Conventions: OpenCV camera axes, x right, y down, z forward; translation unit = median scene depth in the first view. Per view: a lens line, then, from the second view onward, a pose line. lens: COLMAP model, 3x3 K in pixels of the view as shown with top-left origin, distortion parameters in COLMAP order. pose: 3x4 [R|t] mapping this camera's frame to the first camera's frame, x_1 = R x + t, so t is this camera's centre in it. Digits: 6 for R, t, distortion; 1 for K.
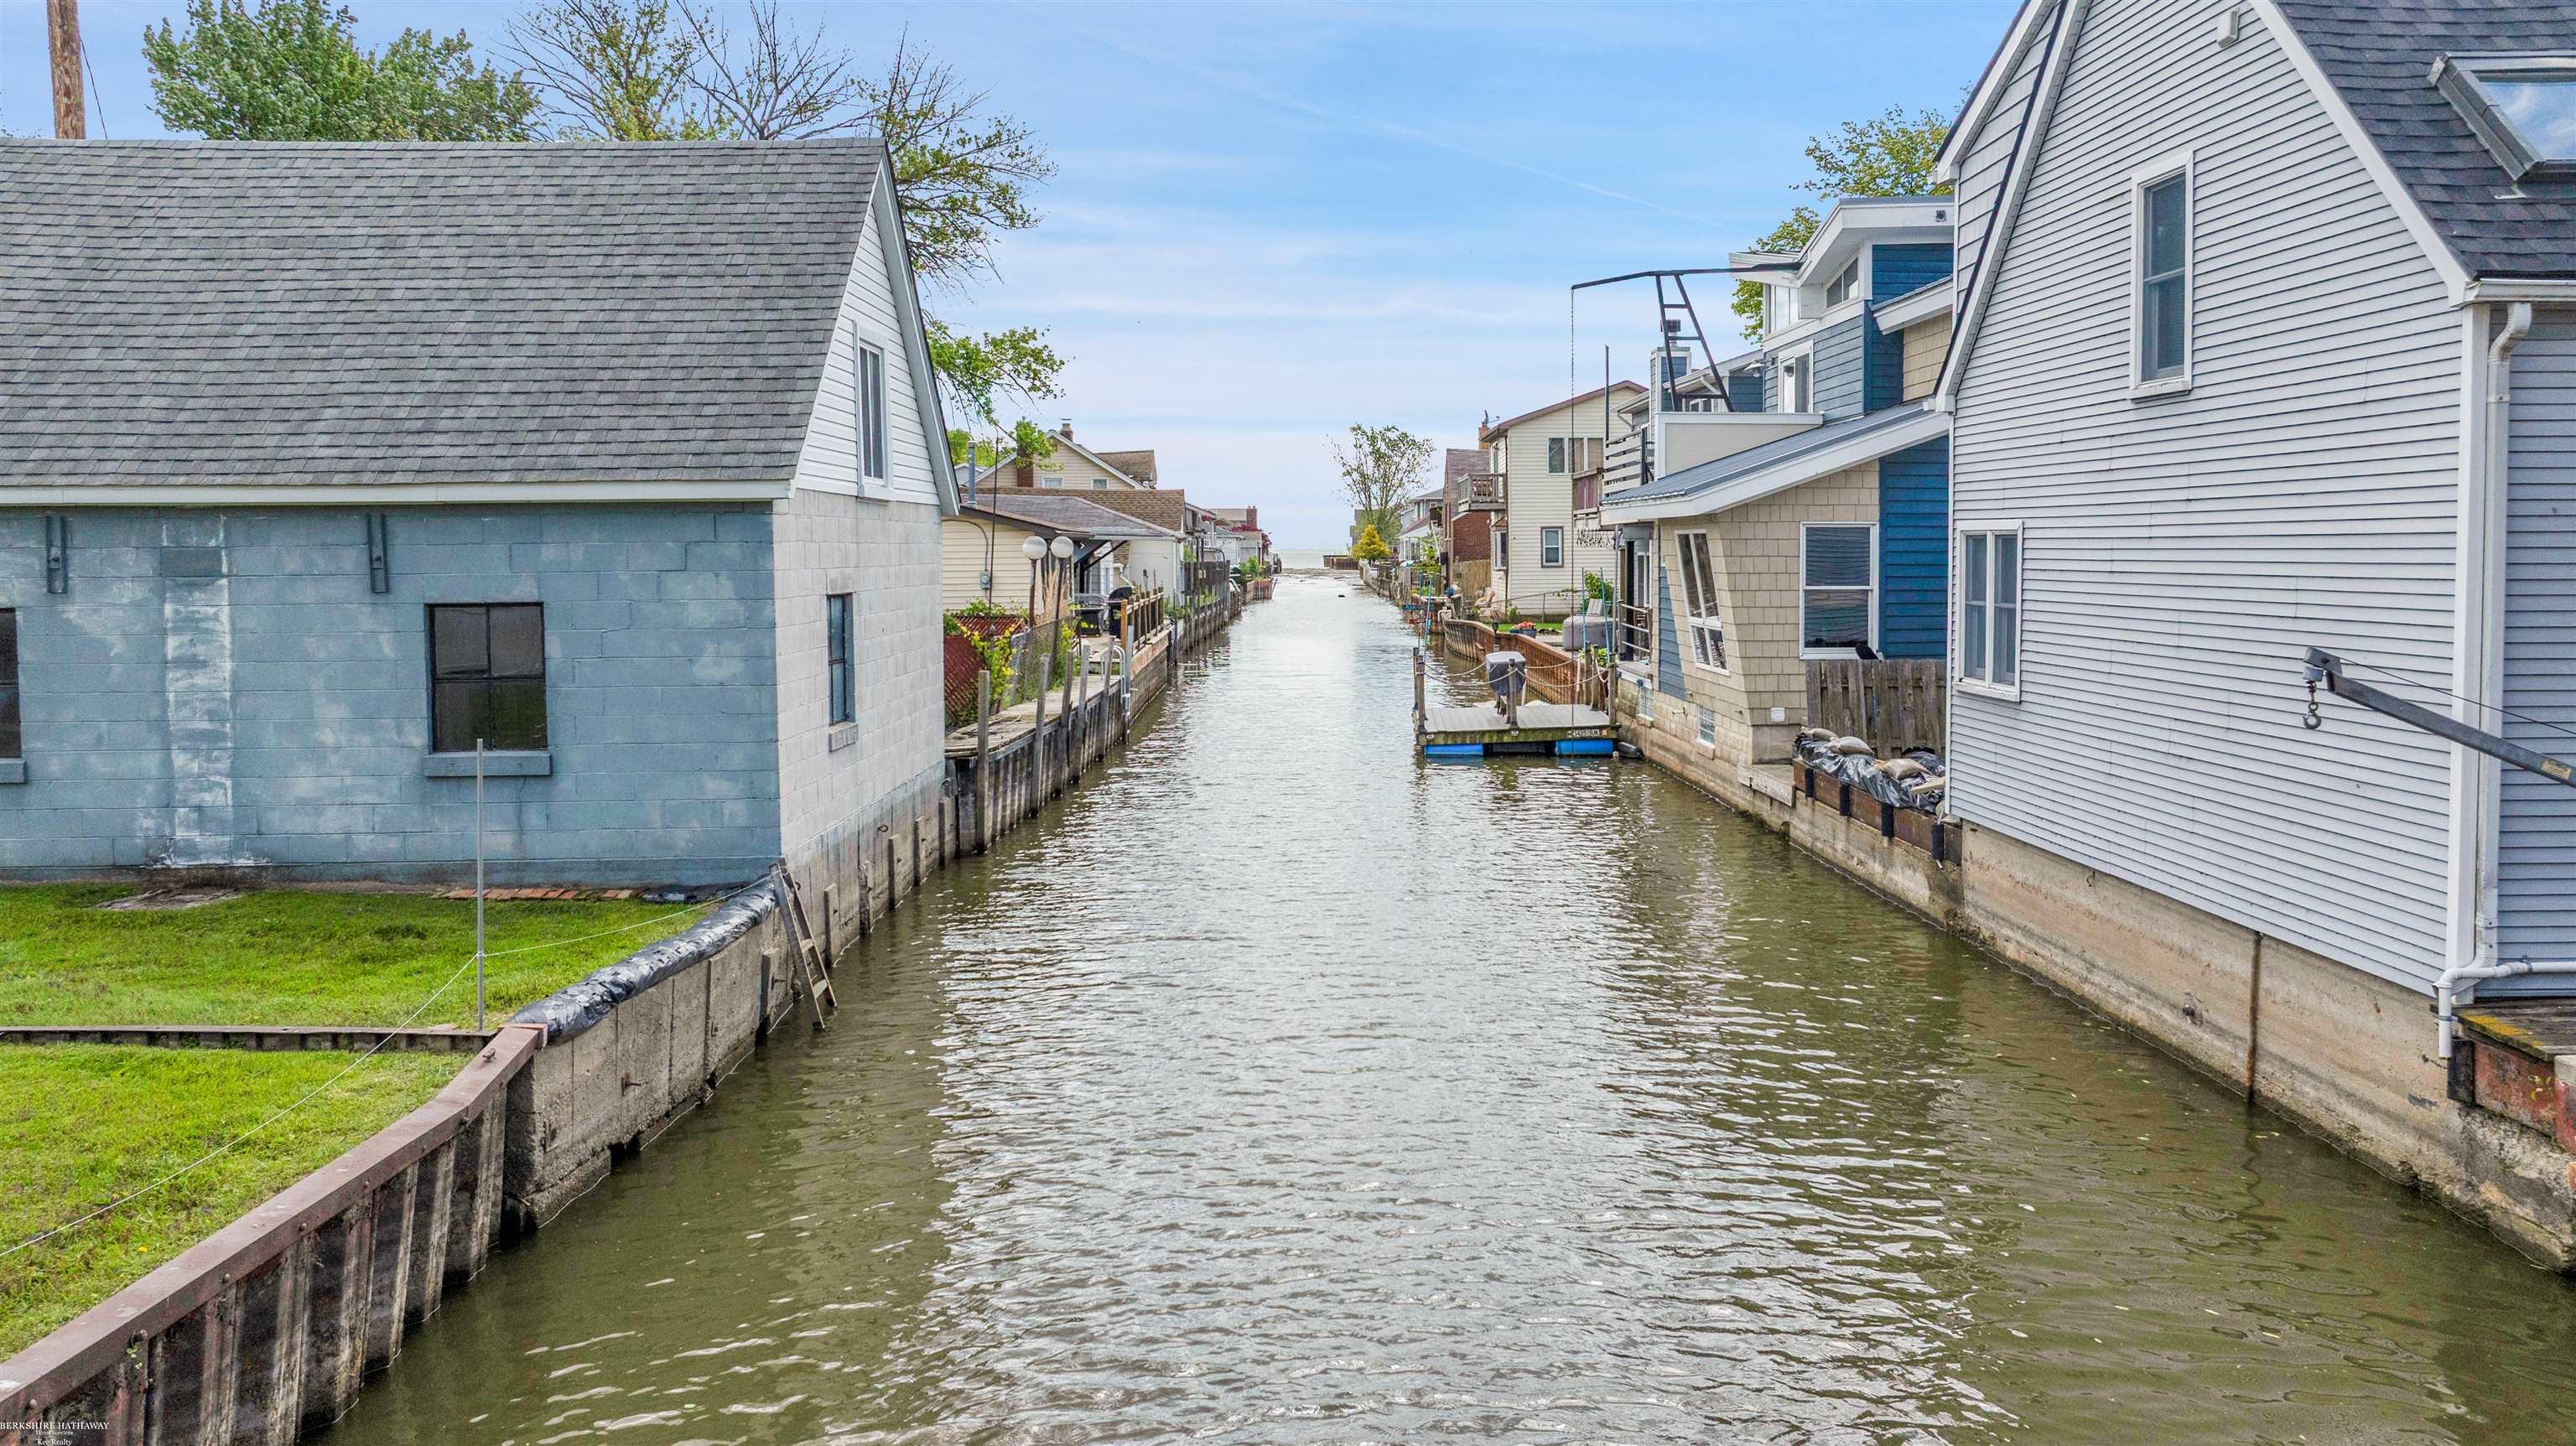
lens RADIAL K [[1821.7, 0, 1294.9], [0, 1821.7, 714.7], [0, 0, 1]] dist [-0.014394, -0.008036]
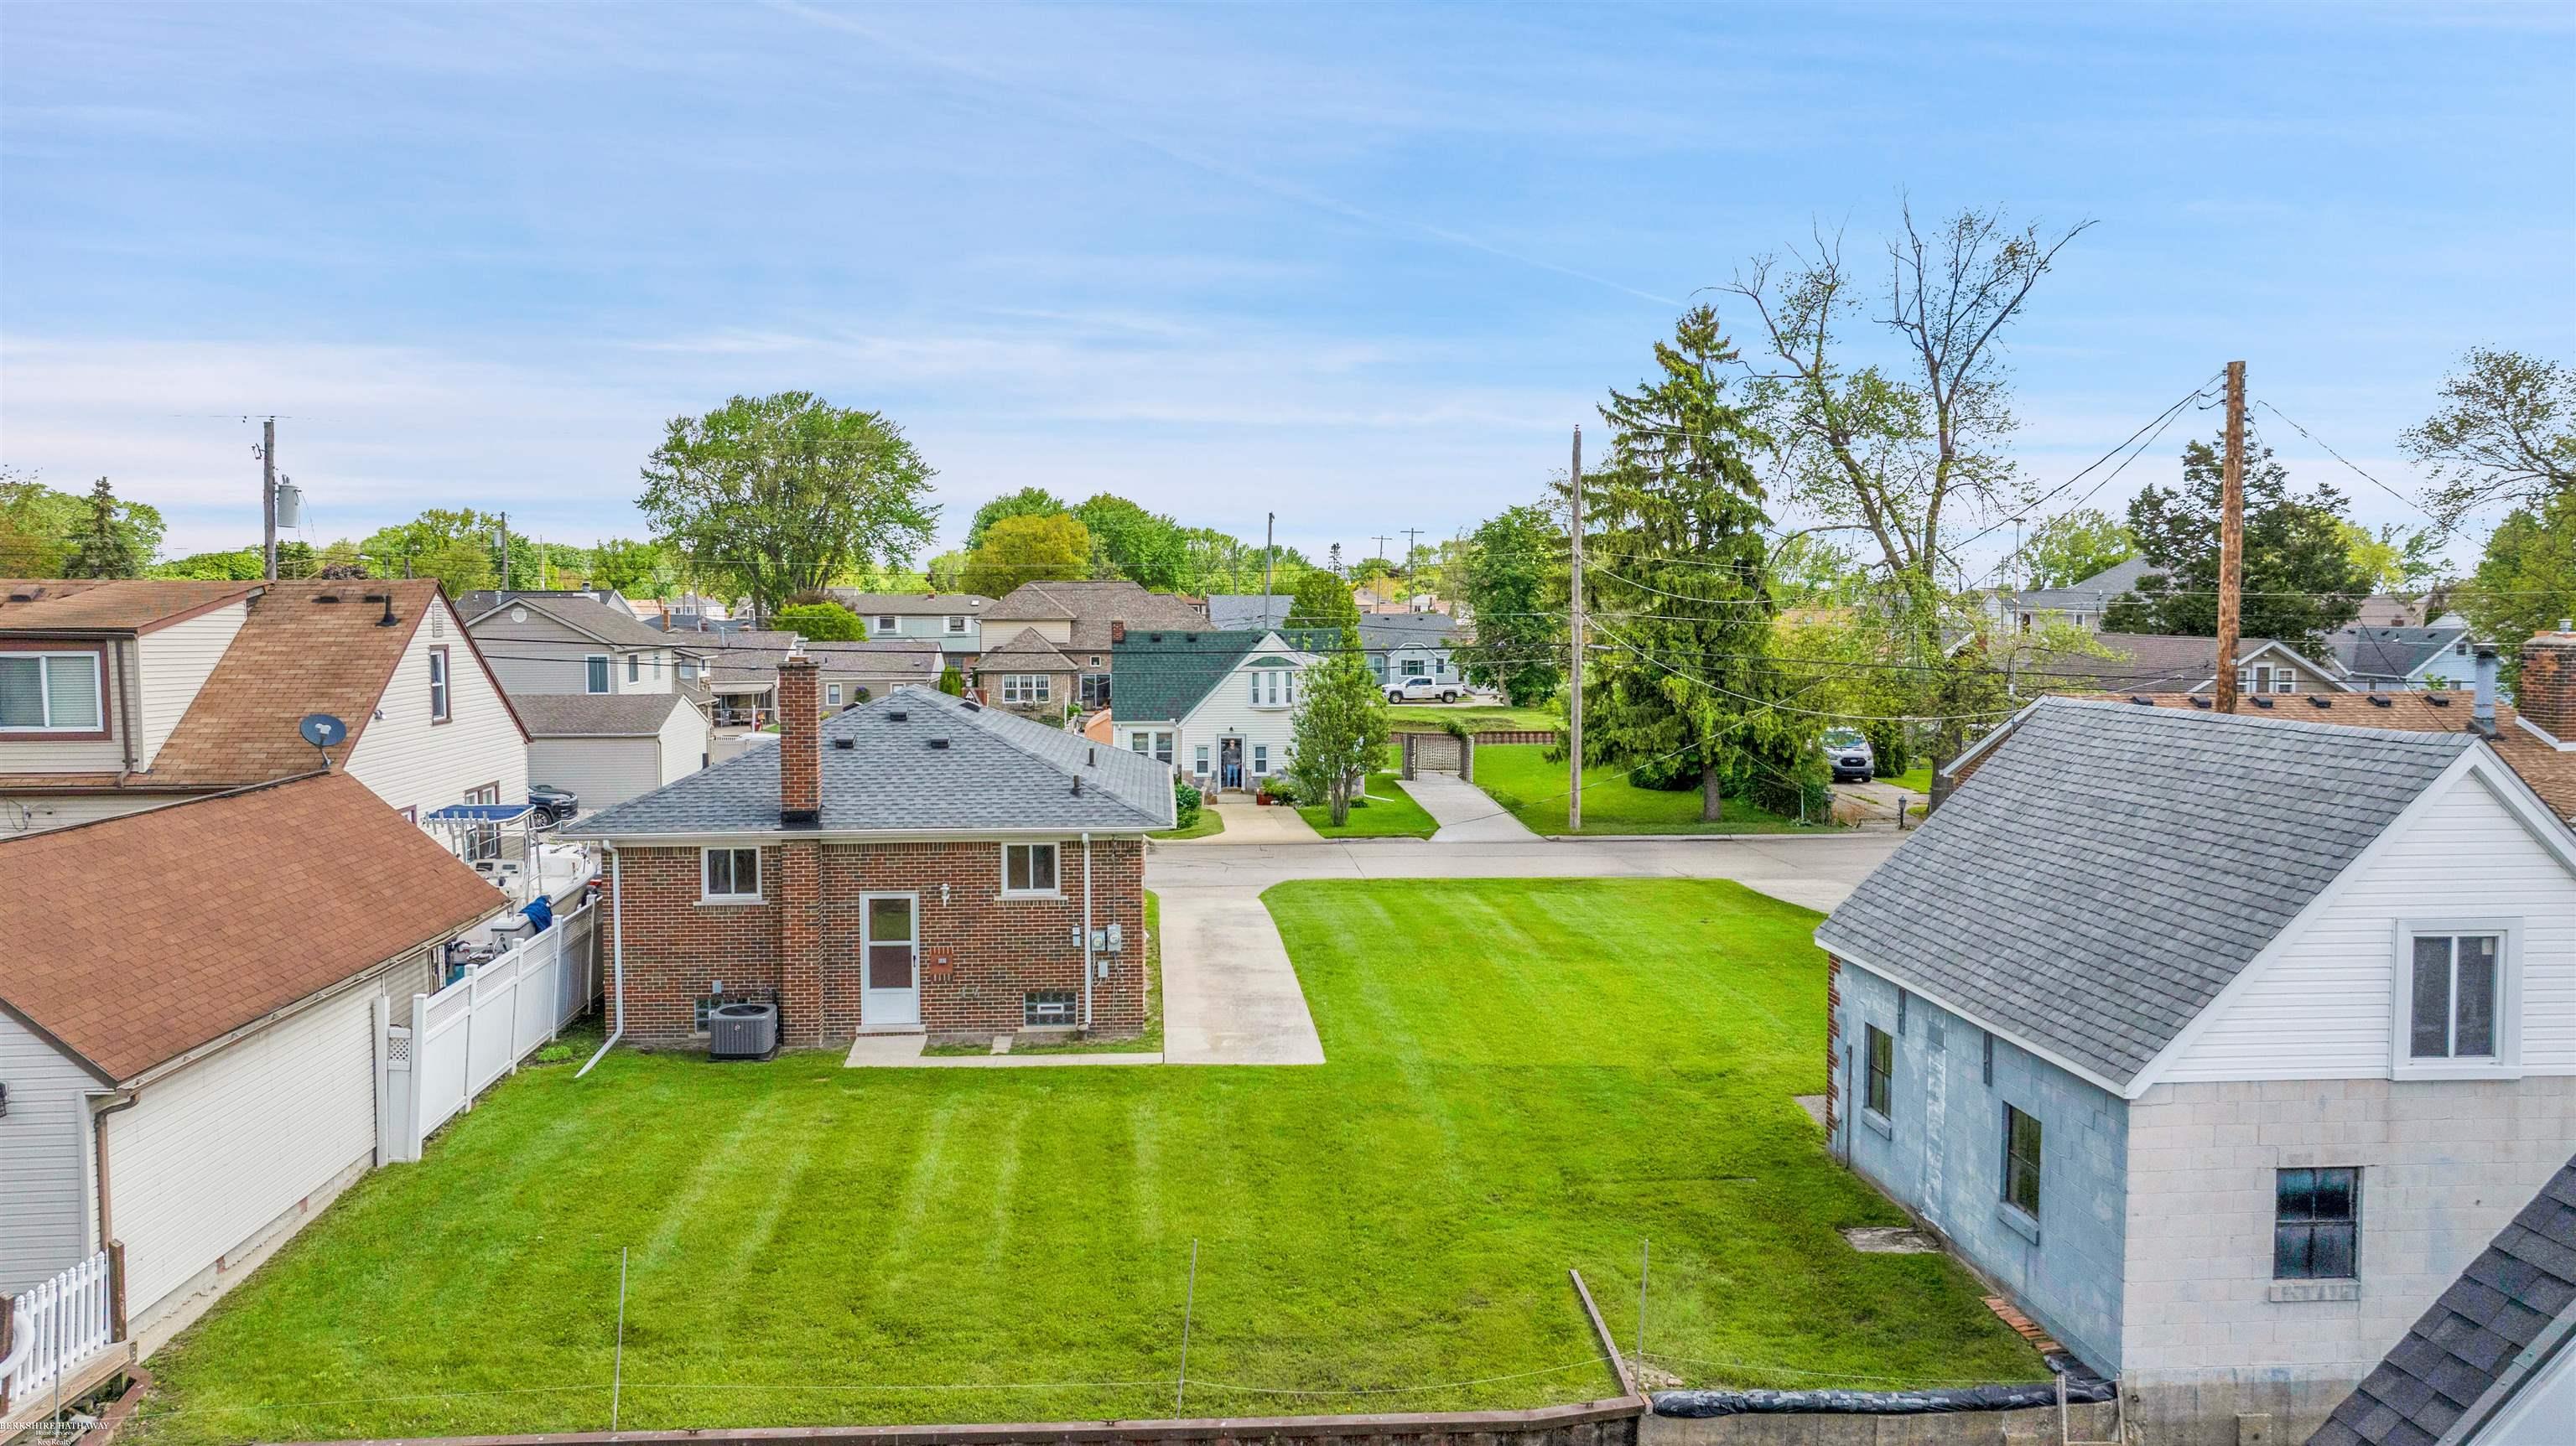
lens RADIAL K [[1824.6, 0, 1297.0], [0, 1824.6, 713.7], [0, 0, 1]] dist [-0.018808, -0.005673]
pose [[0.058884, 0.061685, -0.996357, 0.925856], [-0.081108, 0.995085, 0.056812, -0.408225], [0.994964, 0.077467, 0.063598, 0.317216]]
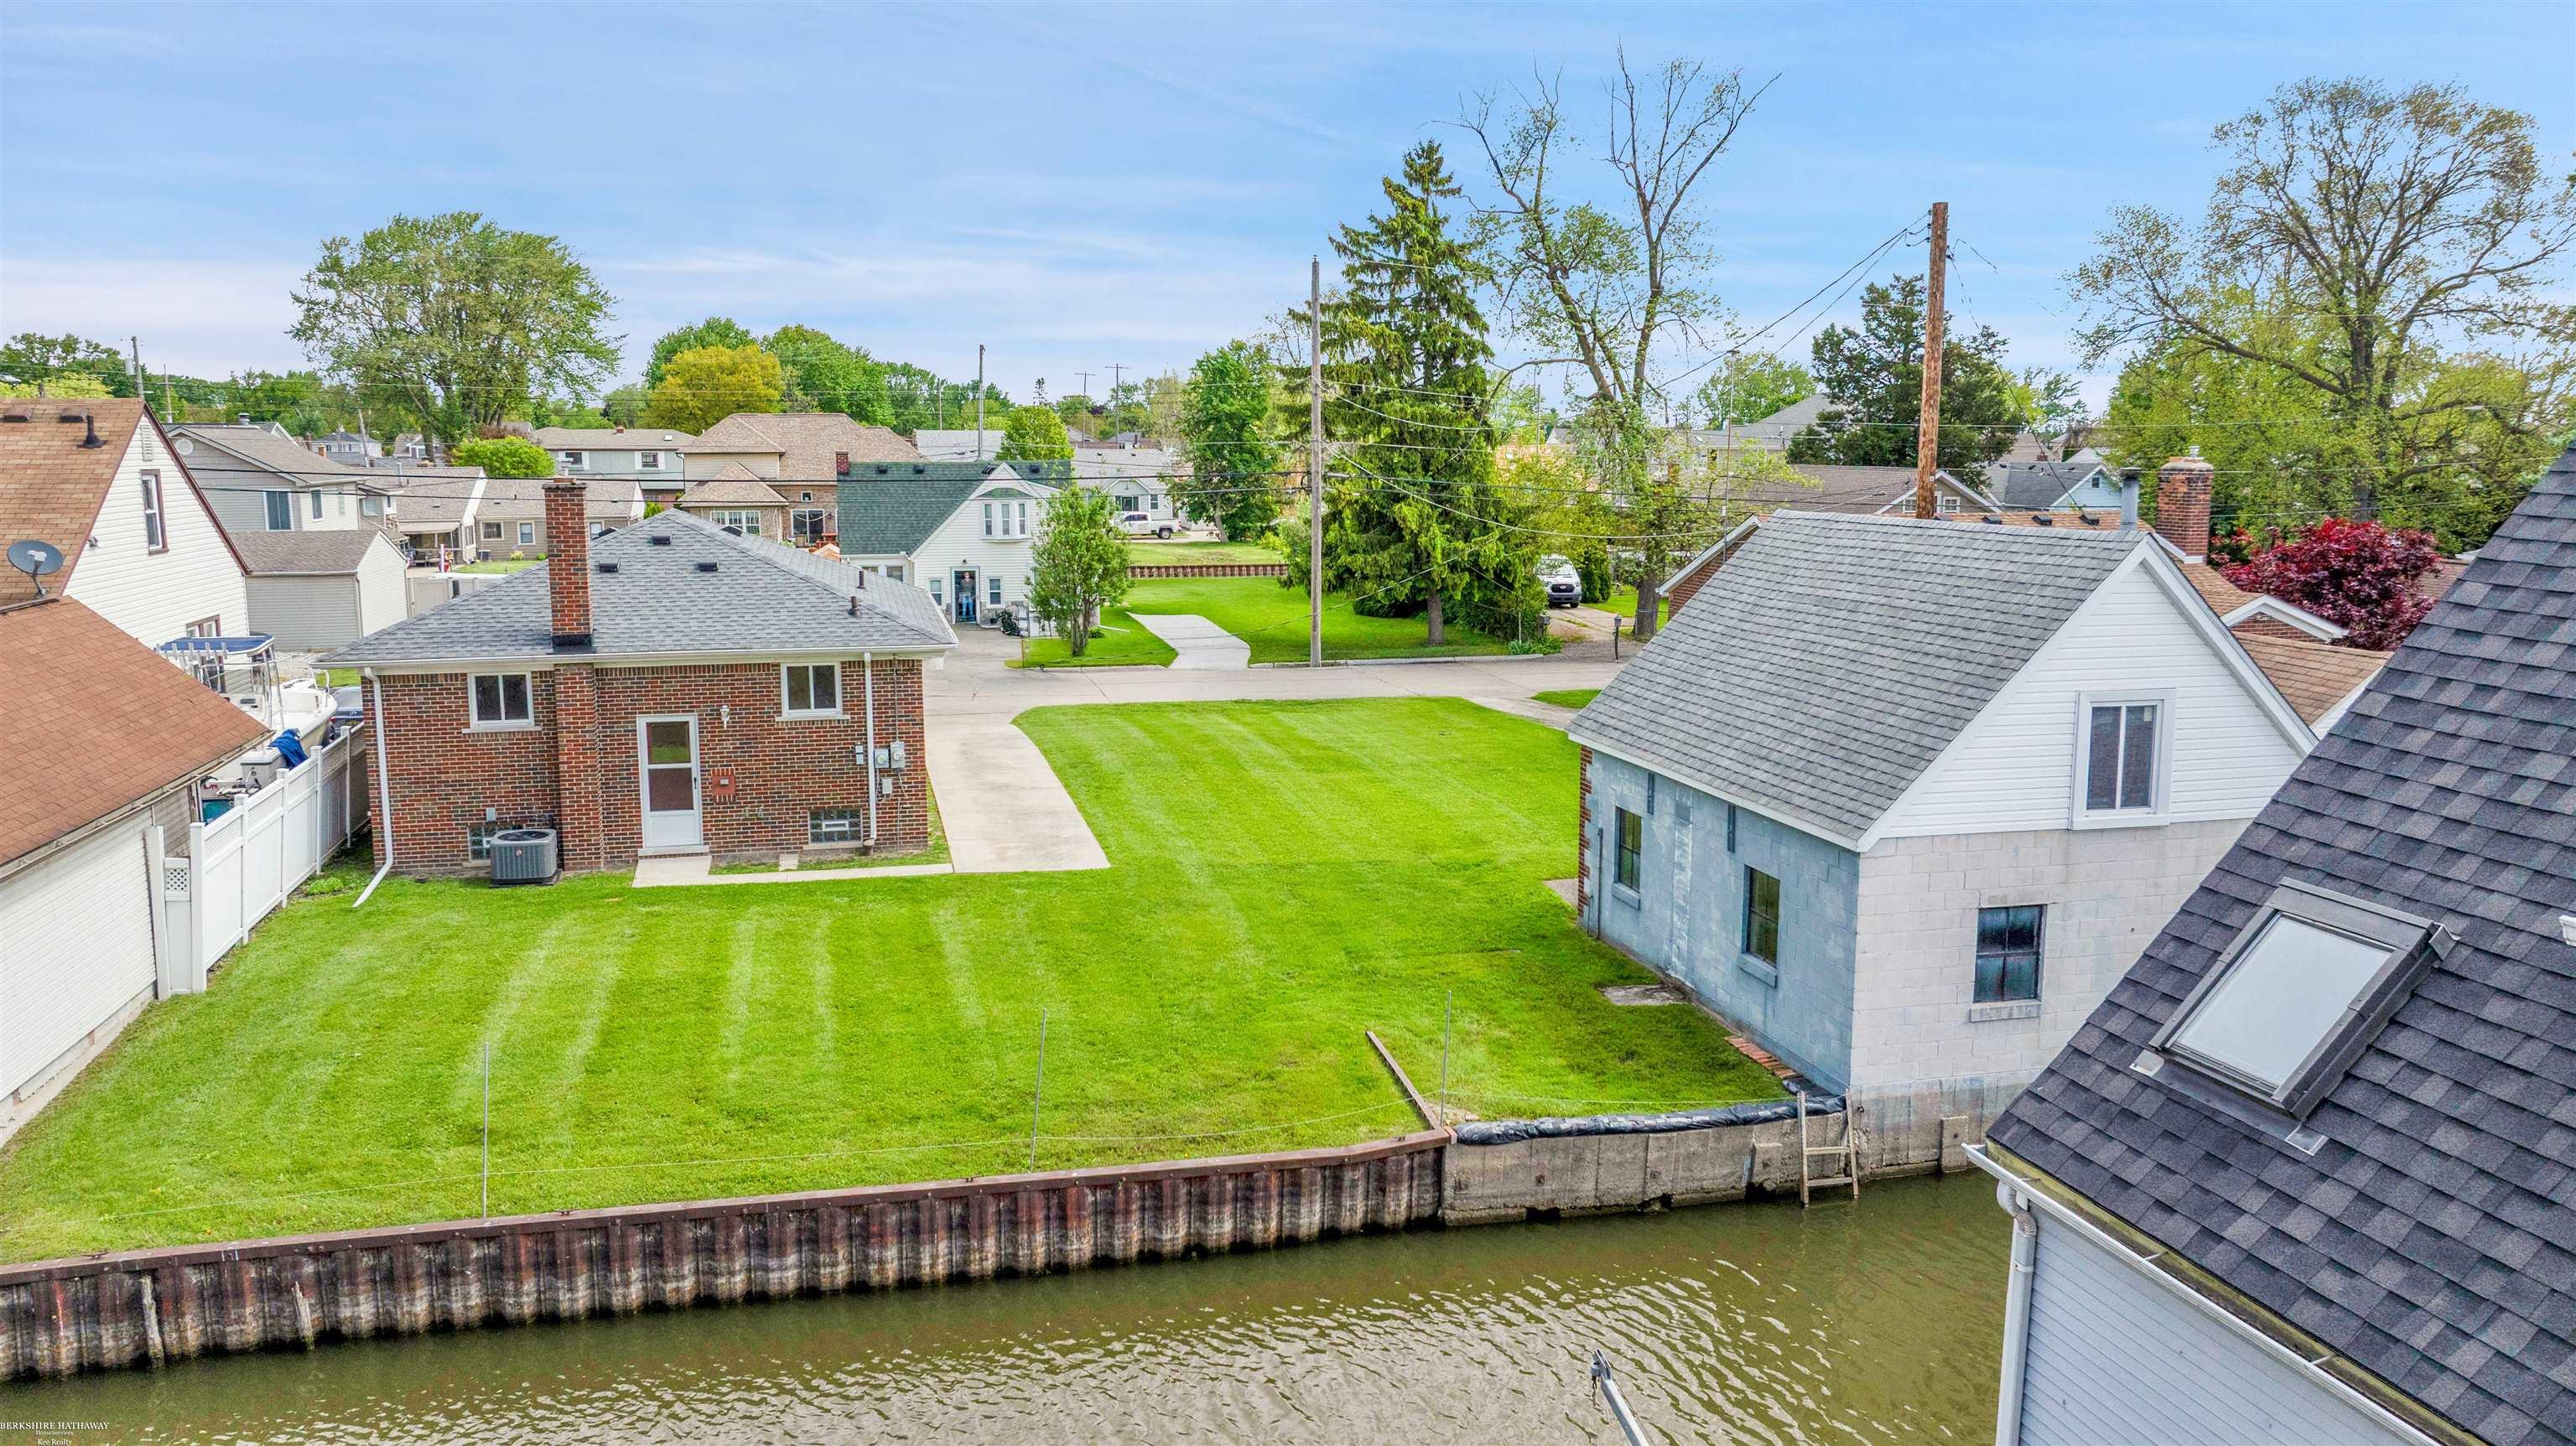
lens RADIAL K [[1821.7, 0, 1294.9], [0, 1821.7, 714.7], [0, 0, 1]] dist [-0.014394, -0.008036]
pose [[0.219607, 0.145885, -0.964619, 1.002468], [-0.080961, 0.988071, 0.131000, -0.378626], [0.972223, 0.049328, 0.228799, 0.218933]]
